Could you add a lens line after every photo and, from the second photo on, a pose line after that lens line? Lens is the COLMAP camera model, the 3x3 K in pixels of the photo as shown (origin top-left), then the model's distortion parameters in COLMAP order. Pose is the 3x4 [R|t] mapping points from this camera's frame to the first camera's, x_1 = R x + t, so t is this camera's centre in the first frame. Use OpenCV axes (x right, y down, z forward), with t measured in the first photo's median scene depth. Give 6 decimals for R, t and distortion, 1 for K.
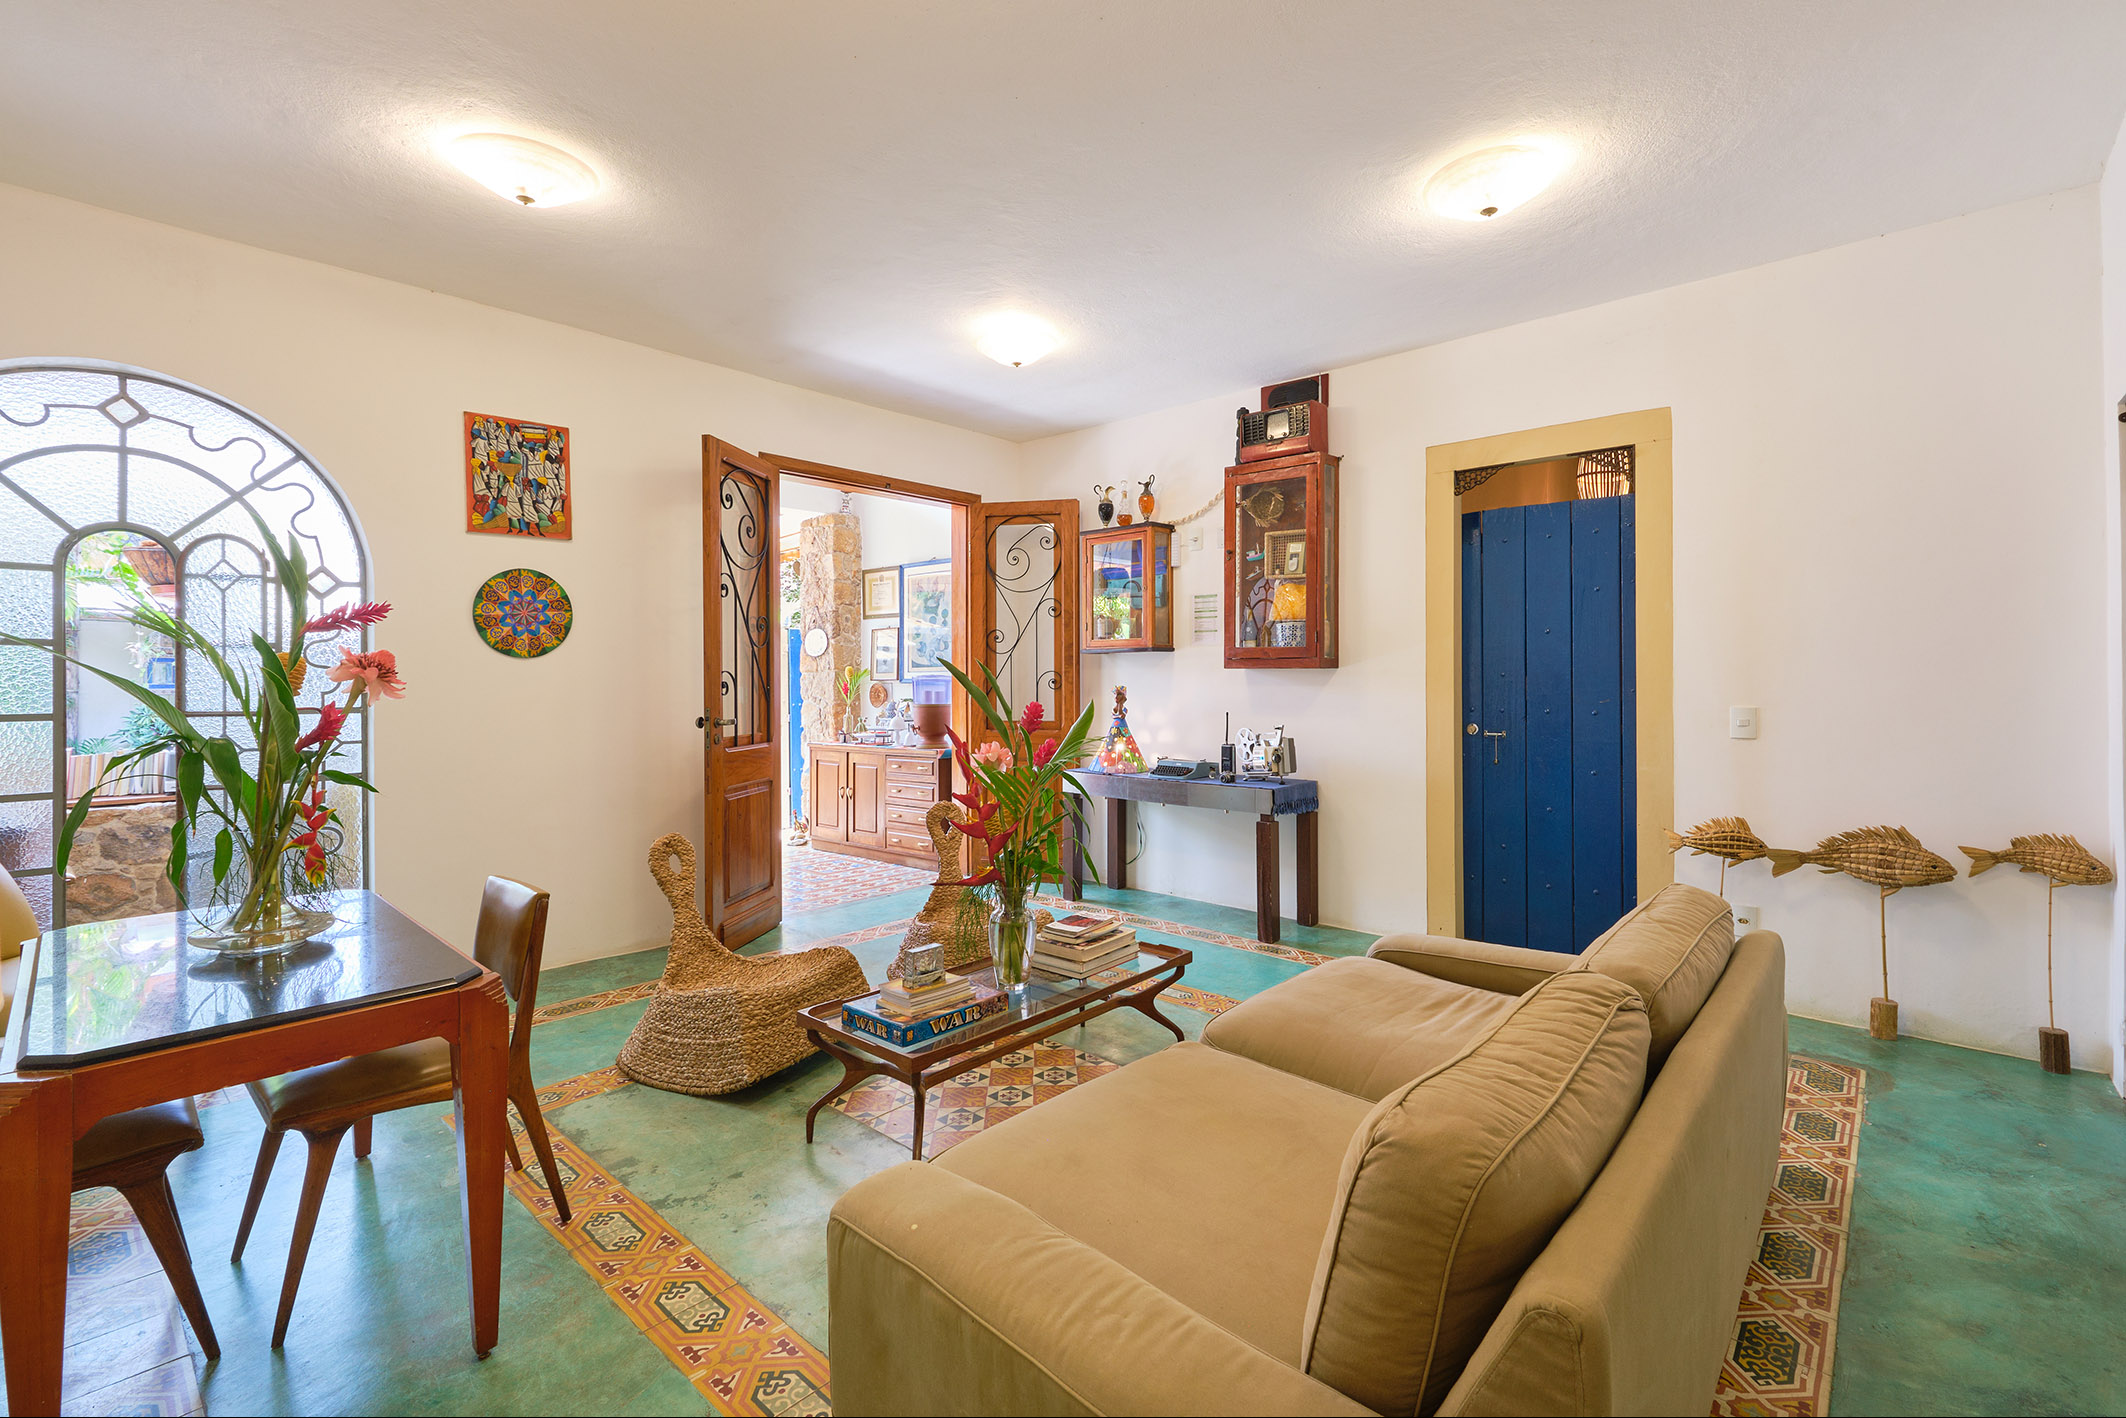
lens RADIAL K [[948.6, 0, 1069.0], [0, 948.6, 673.8], [0, 0, 1]] dist [0.003855, 0.000990]
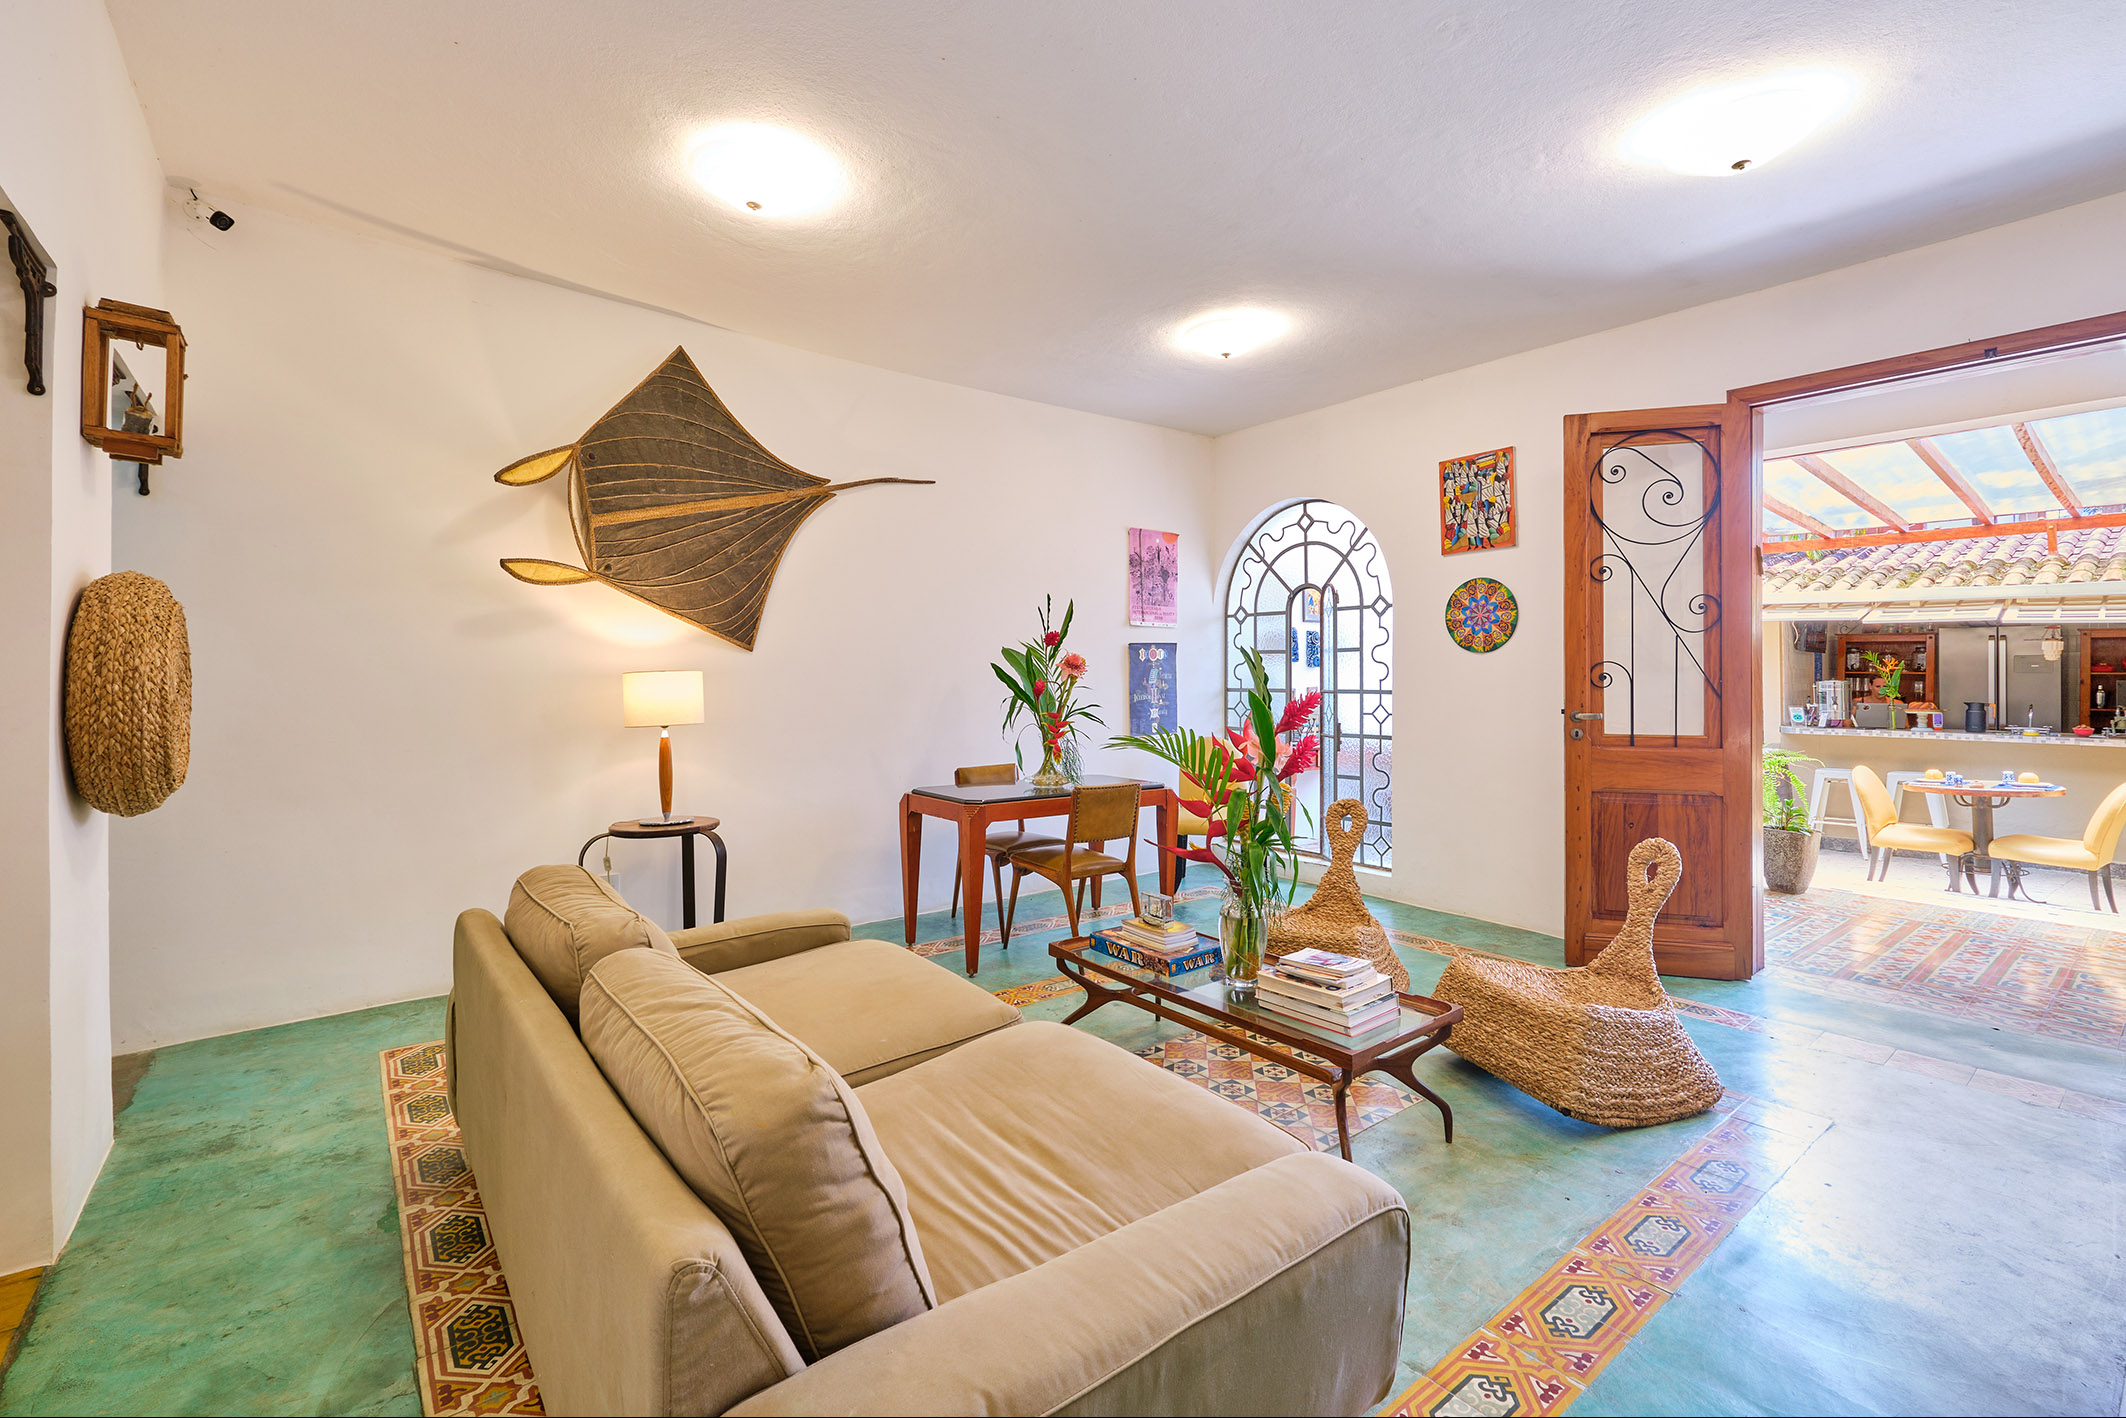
lens RADIAL K [[901.1, 0, 1103.4], [0, 901.1, 675.4], [0, 0, 1]] dist [-0.001072, 0.000067]
pose [[-0.133617, 0.002782, -0.991029, 0.605148], [0.000971, 0.999996, 0.002676, 0.008064], [0.991033, -0.000604, -0.133619, 0.681100]]
